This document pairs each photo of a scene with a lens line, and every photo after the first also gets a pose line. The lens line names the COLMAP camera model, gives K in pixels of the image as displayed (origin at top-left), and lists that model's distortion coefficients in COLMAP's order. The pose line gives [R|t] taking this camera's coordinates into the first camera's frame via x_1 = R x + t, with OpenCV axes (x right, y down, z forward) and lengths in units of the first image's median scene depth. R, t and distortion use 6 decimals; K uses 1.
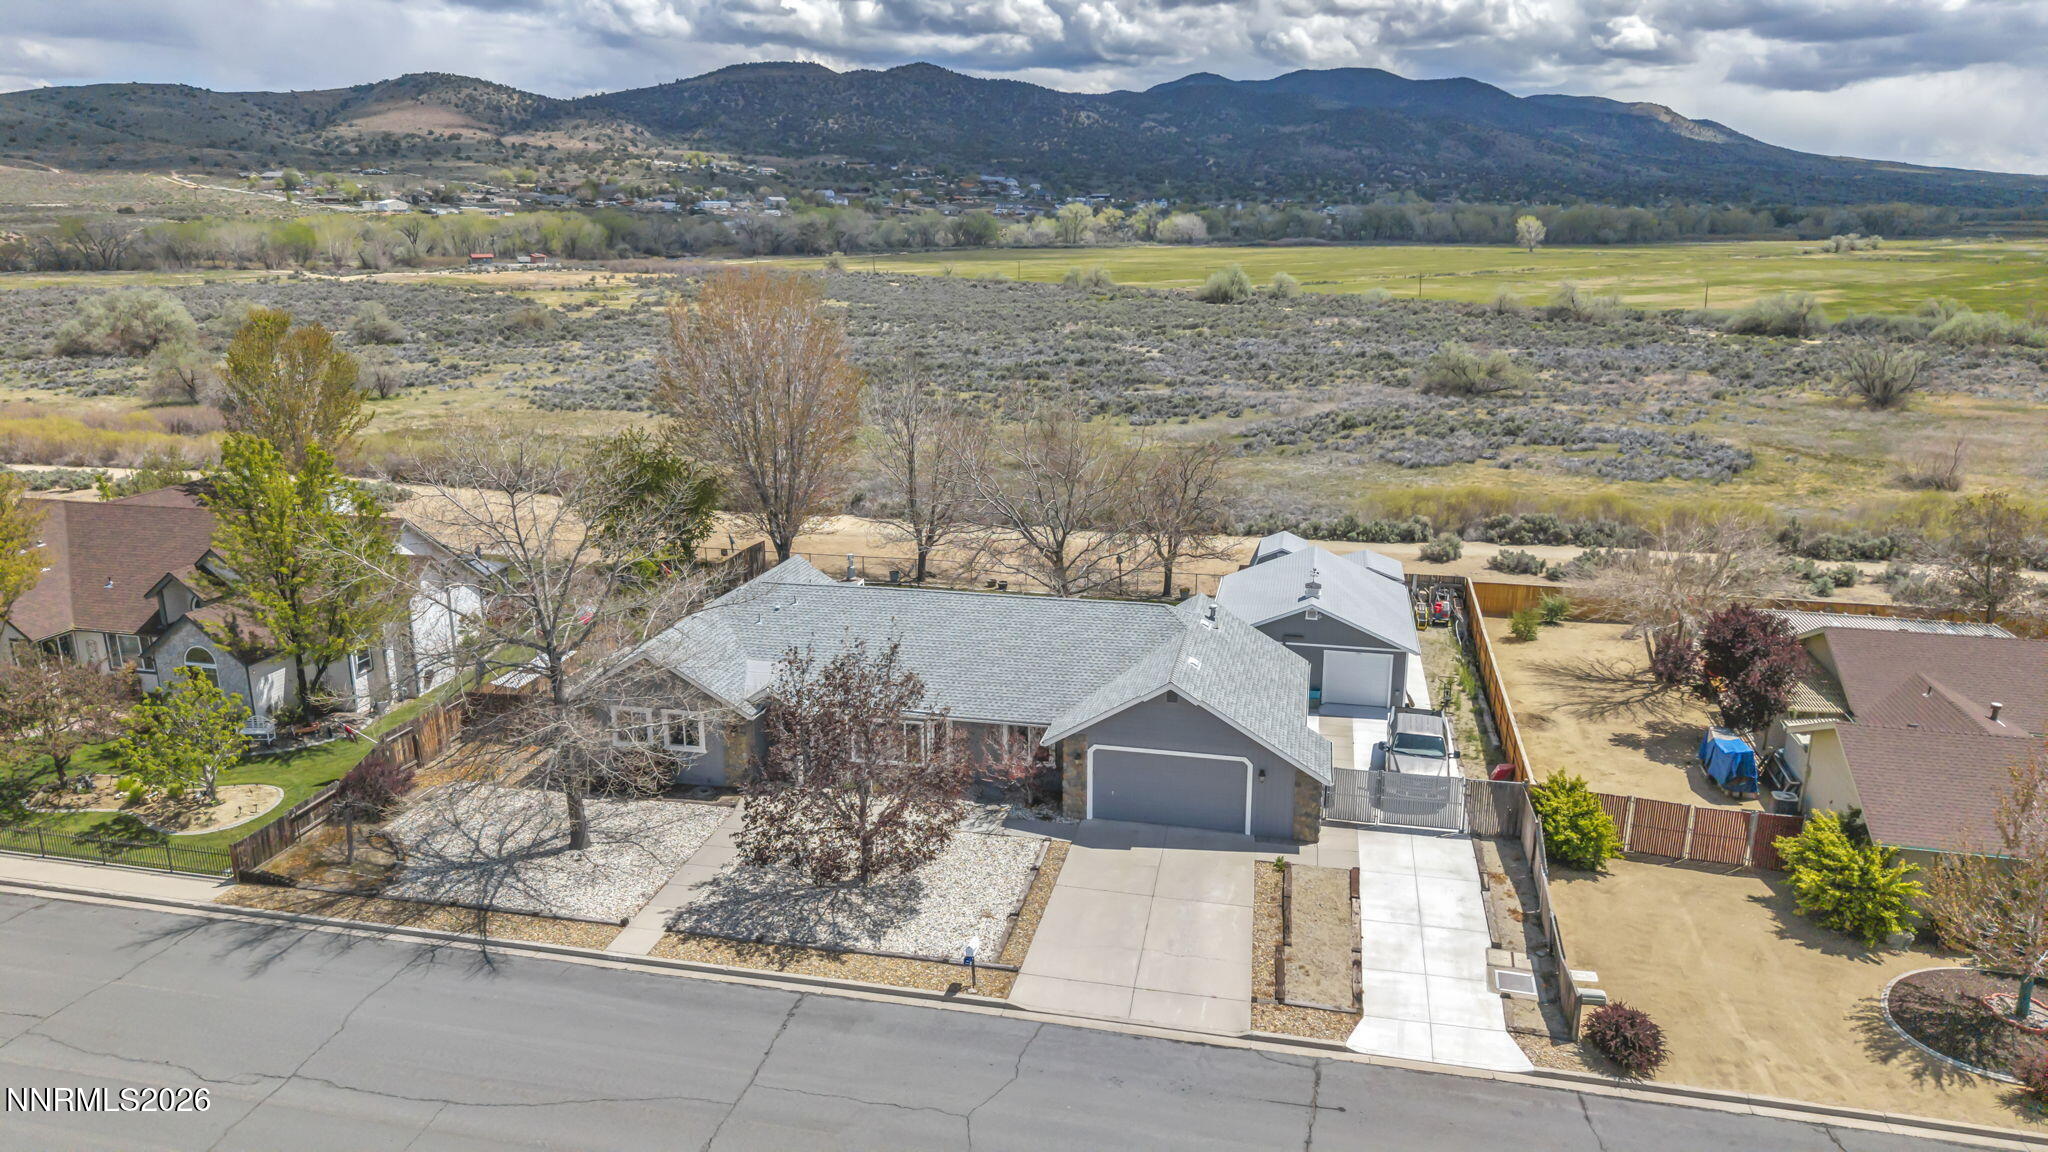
lens RADIAL K [[1431.4, 0, 1024.0], [0, 1431.4, 576.0], [0, 0, 1]] dist [0.012265, -0.005242]
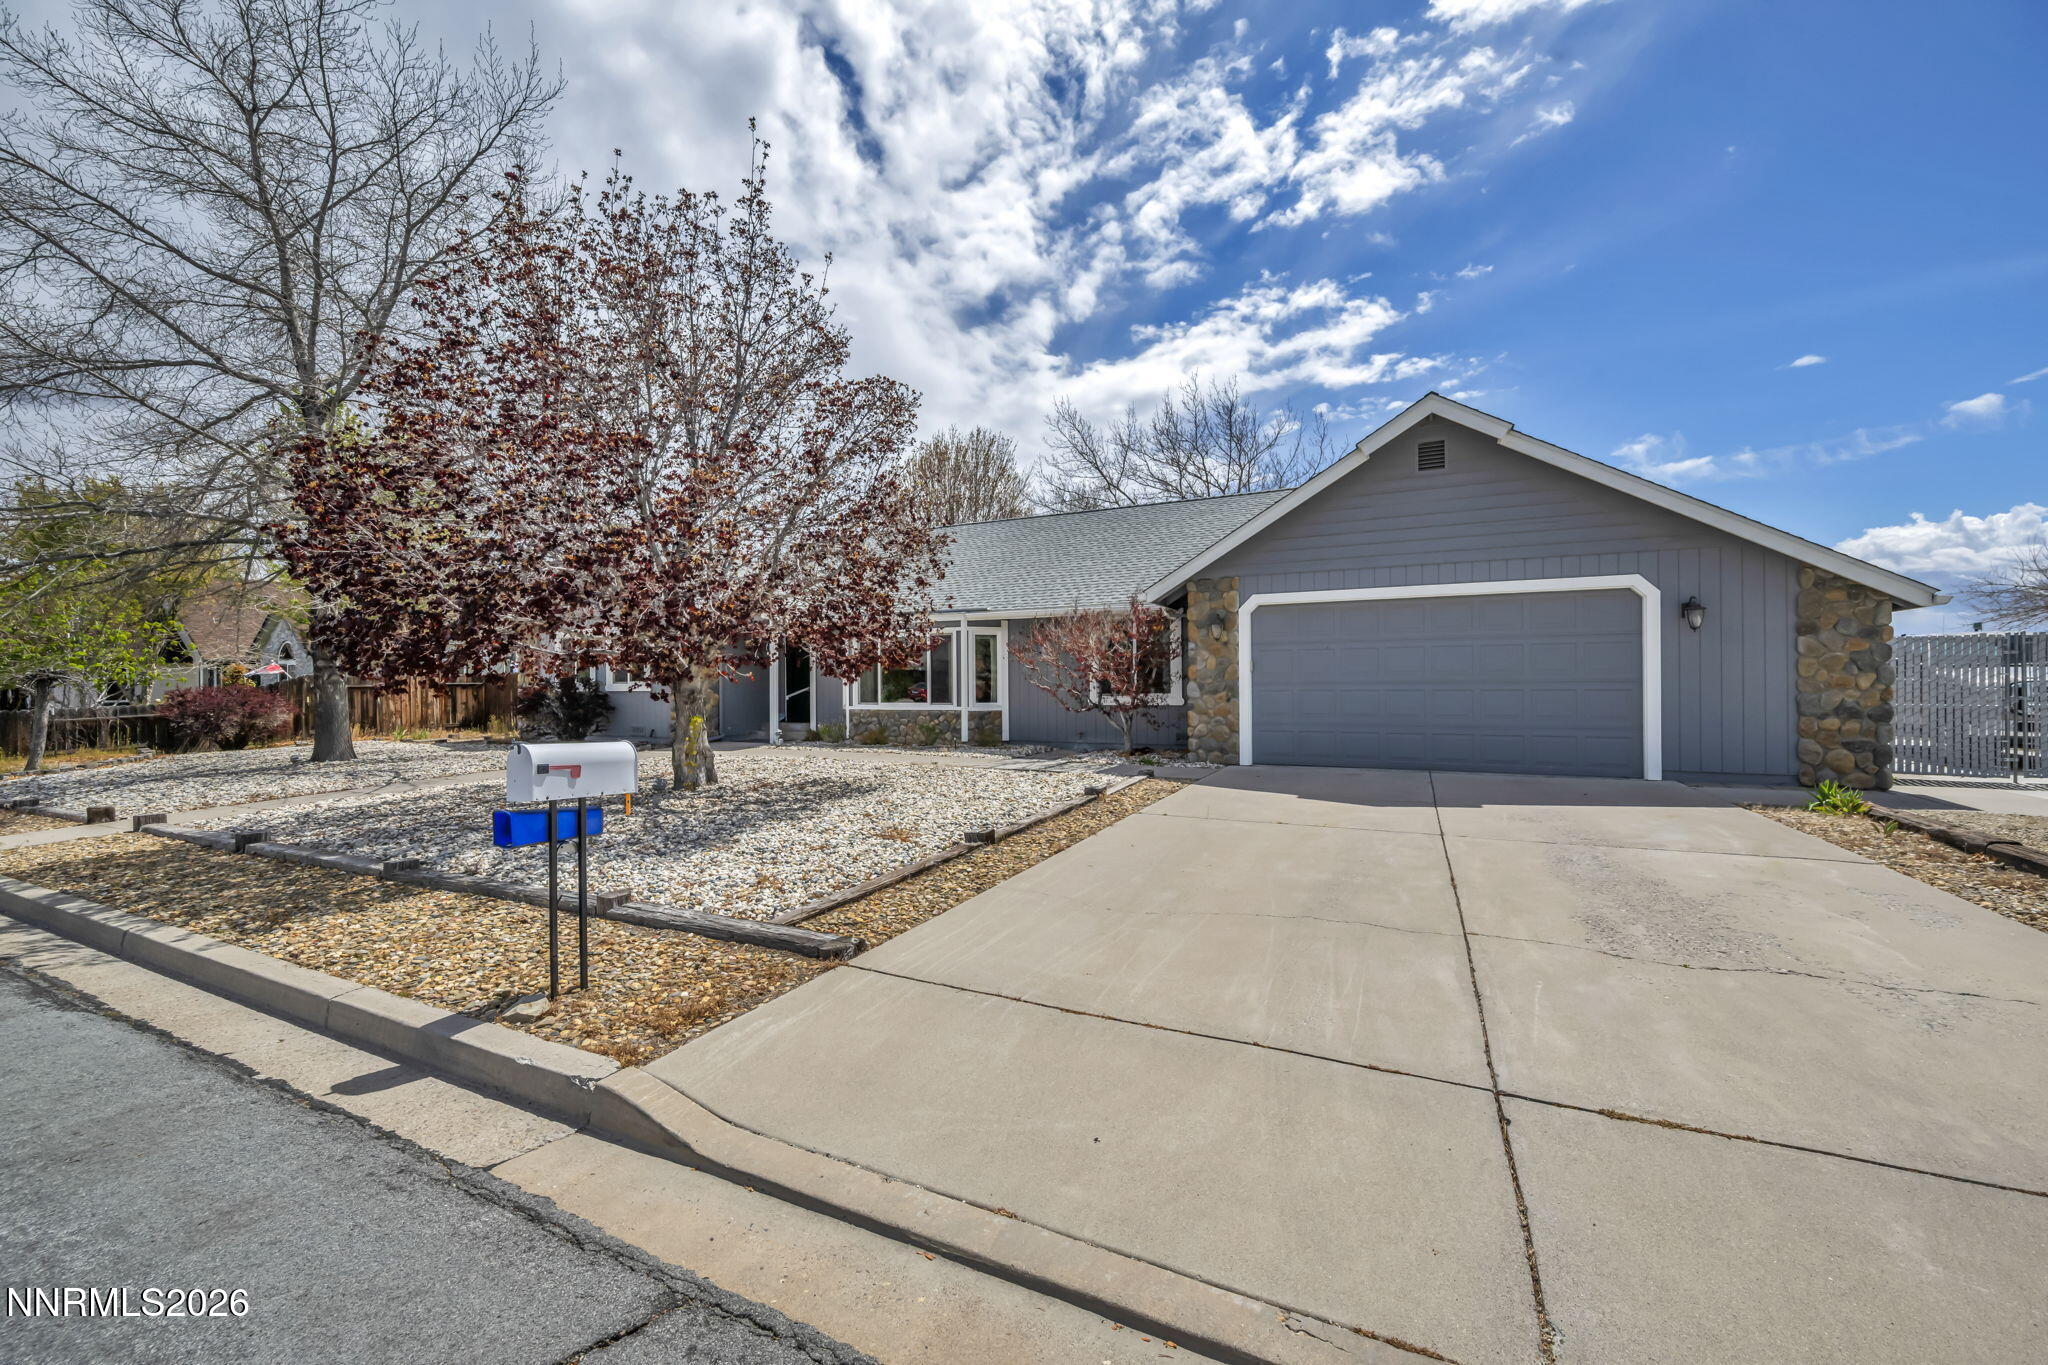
lens RADIAL K [[812.5, 0, 1036.1], [0, 812.5, 678.1], [0, 0, 1]] dist [-0.001554, -0.000014]
pose [[0.969729, -0.008800, -0.244026, 0.013511], [-0.058041, 0.962402, -0.265355, 0.066736], [0.237186, 0.271486, 0.932758, 0.221991]]
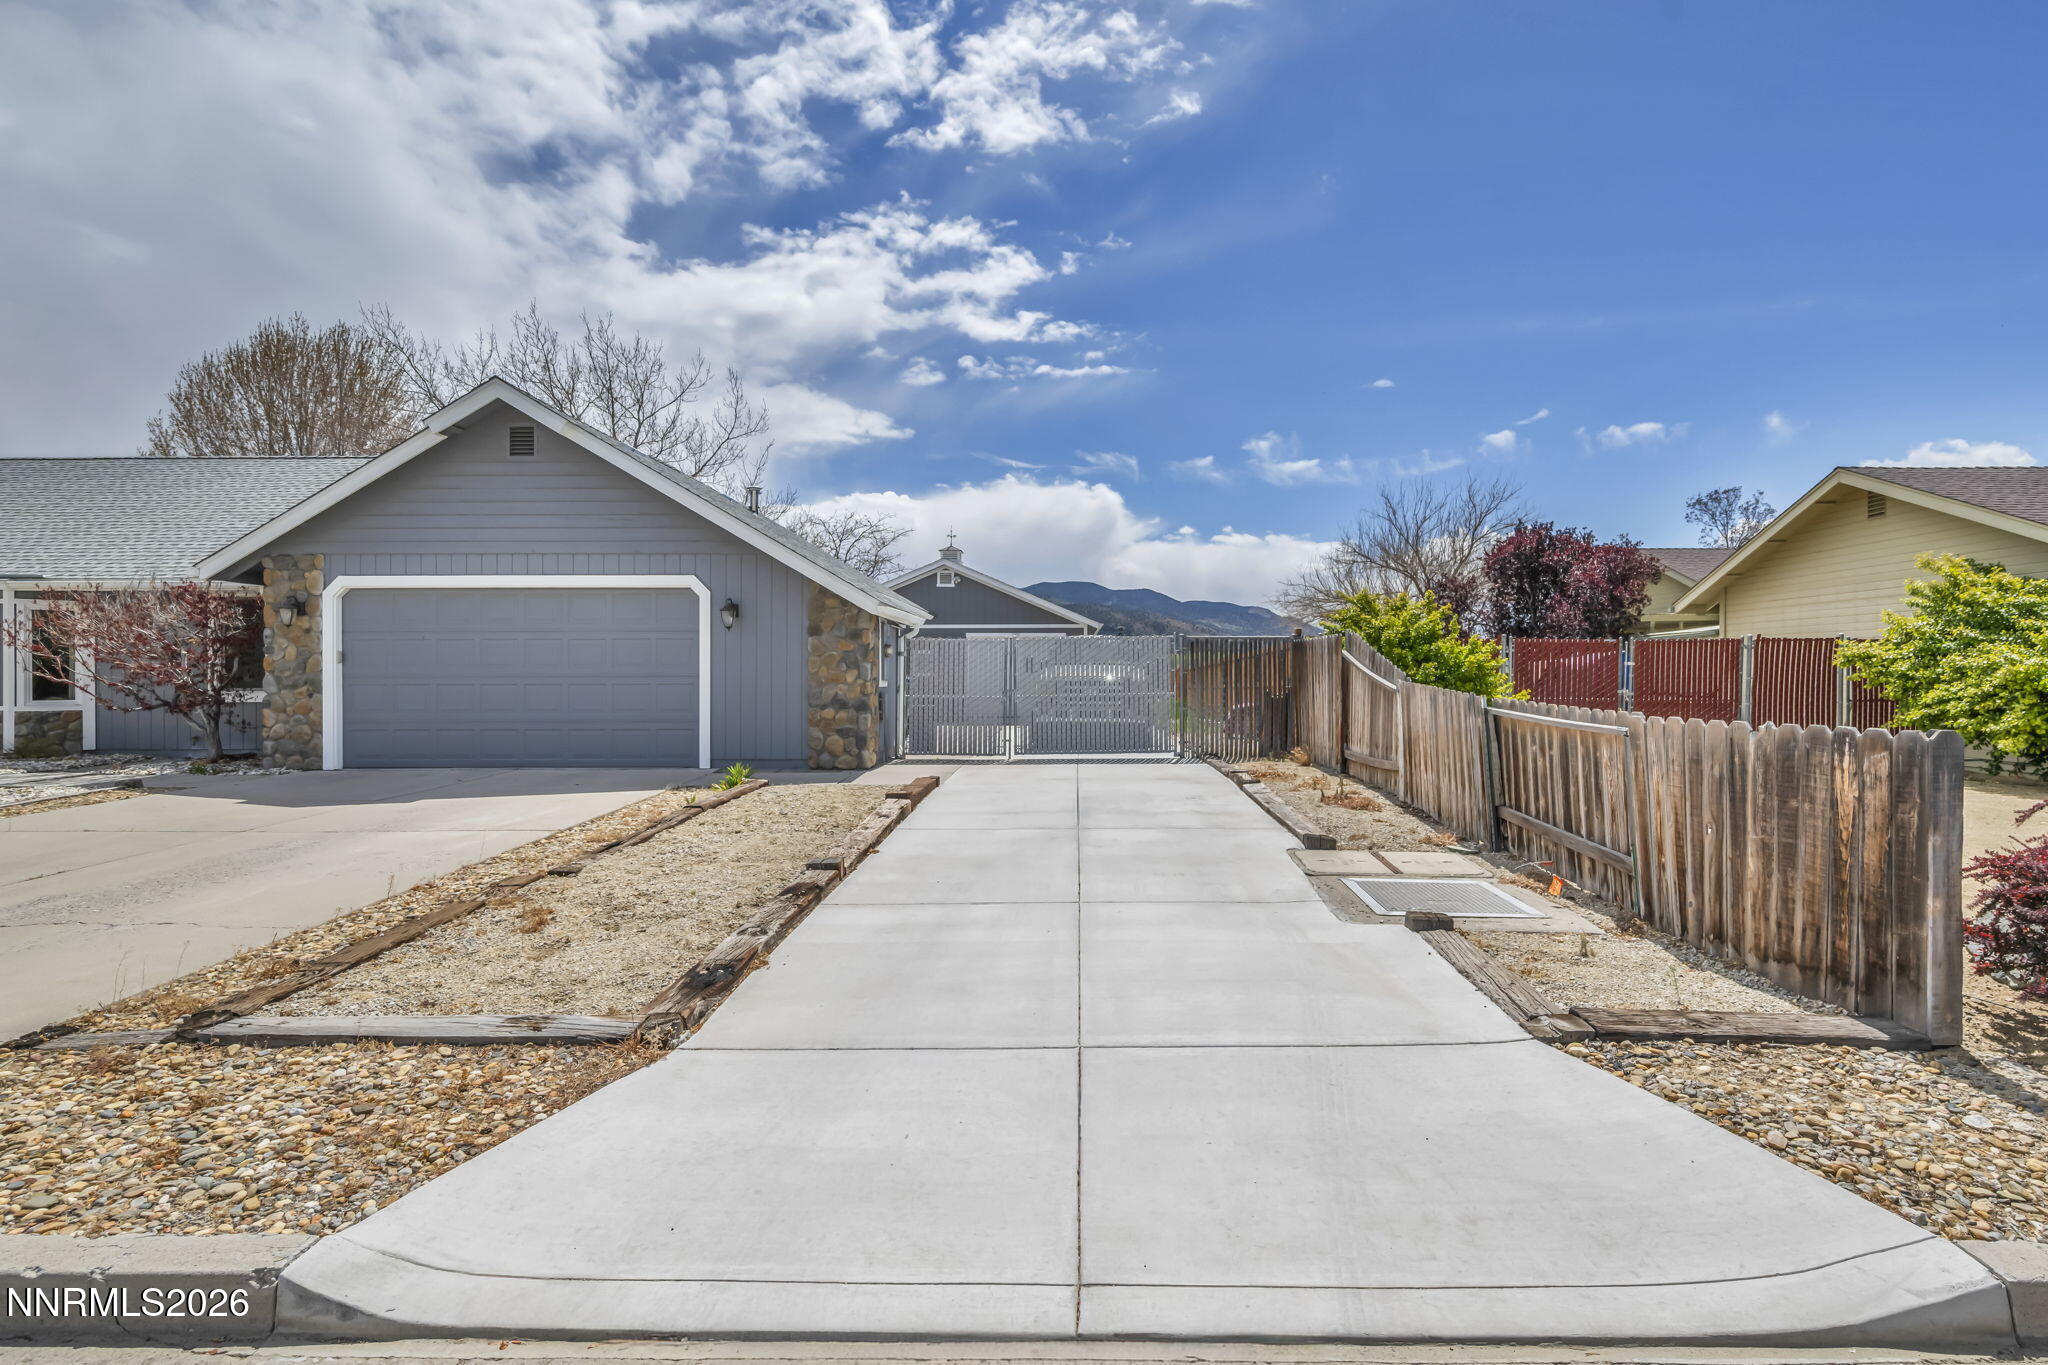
lens RADIAL K [[978.1, 0, 1094.5], [0, 978.1, 645.4], [0, 0, 1]] dist [-0.009845, -0.000138]
pose [[0.976558, 0.002326, 0.215241, 0.061845], [0.060626, 0.956490, -0.285397, 0.070317], [-0.206540, 0.291756, 0.933927, 0.208419]]
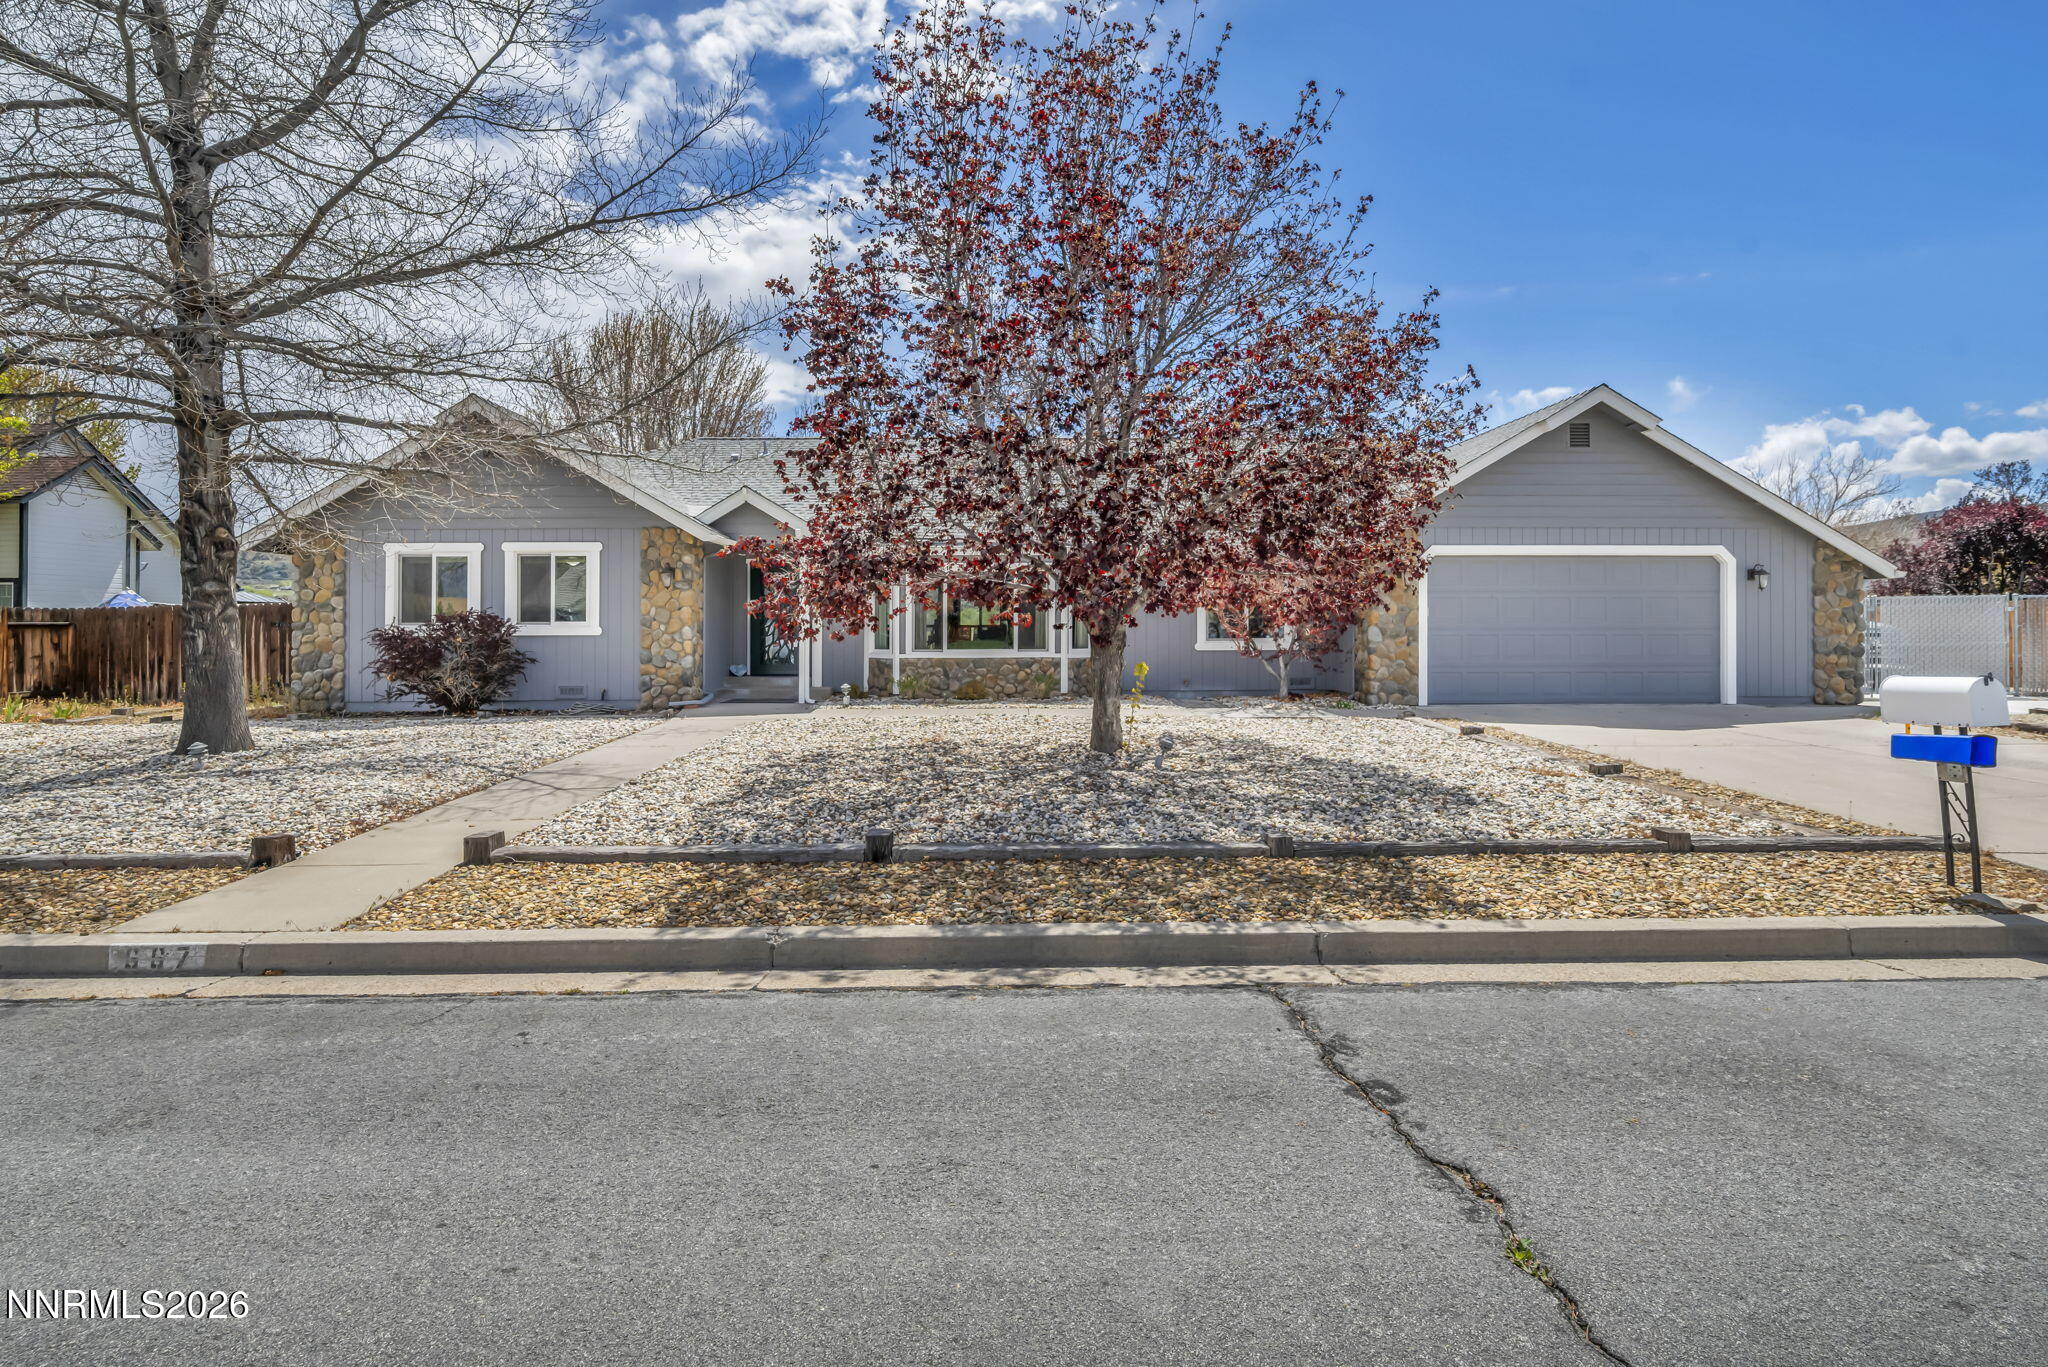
lens RADIAL K [[928.3, 0, 1024.0], [0, 928.3, 683.5], [0, 0, 1]] dist [-0.053327, 0.042202]
pose [[0.974069, -0.017885, 0.225544, -0.049904], [0.063421, 0.978490, -0.196306, 0.066461], [-0.217181, 0.205520, 0.954250, 0.220885]]
